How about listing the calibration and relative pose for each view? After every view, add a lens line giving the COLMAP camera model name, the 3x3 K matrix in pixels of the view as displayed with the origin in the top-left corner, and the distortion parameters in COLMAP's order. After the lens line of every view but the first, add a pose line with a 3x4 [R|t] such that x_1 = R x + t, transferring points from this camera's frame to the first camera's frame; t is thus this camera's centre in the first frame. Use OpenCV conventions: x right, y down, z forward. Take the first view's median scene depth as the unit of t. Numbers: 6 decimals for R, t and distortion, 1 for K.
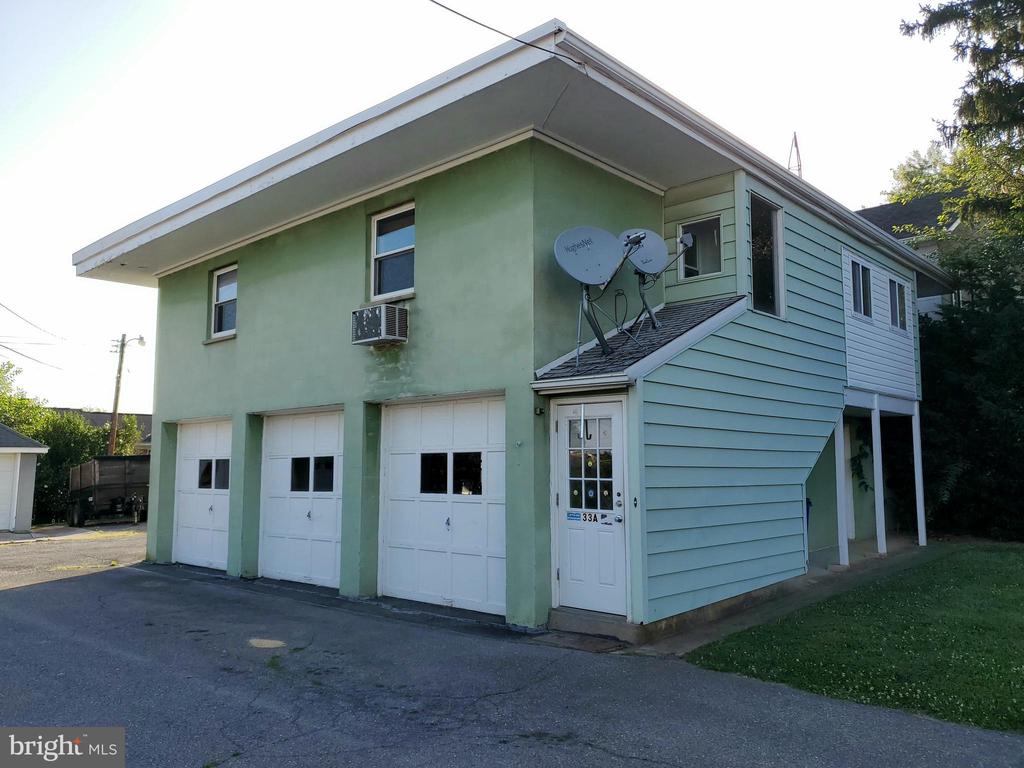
lens RADIAL K [[795.0, 0, 505.4], [0, 795.0, 385.8], [0, 0, 1]] dist [0.050475, -0.002288]
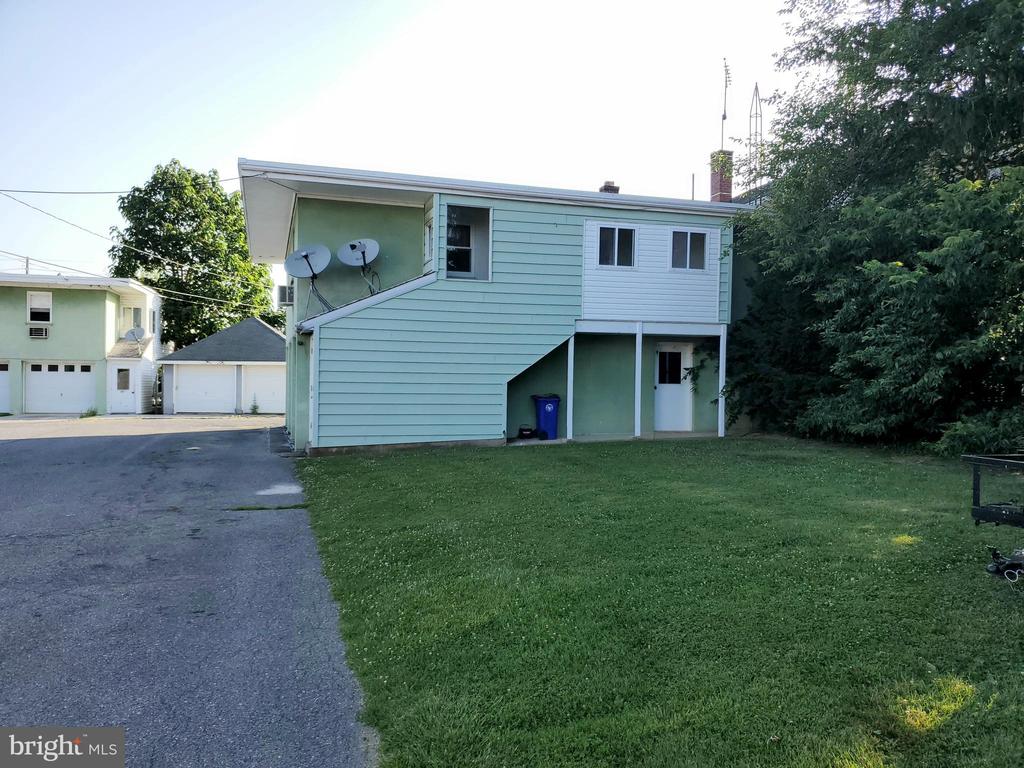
lens RADIAL K [[795.0, 0, 505.4], [0, 795.0, 385.8], [0, 0, 1]] dist [0.050475, -0.002288]
pose [[0.866922, 0.015990, -0.498188, 1.167607], [0.037670, 0.994525, 0.097472, -0.027946], [0.497019, -0.103267, 0.861573, -0.361180]]
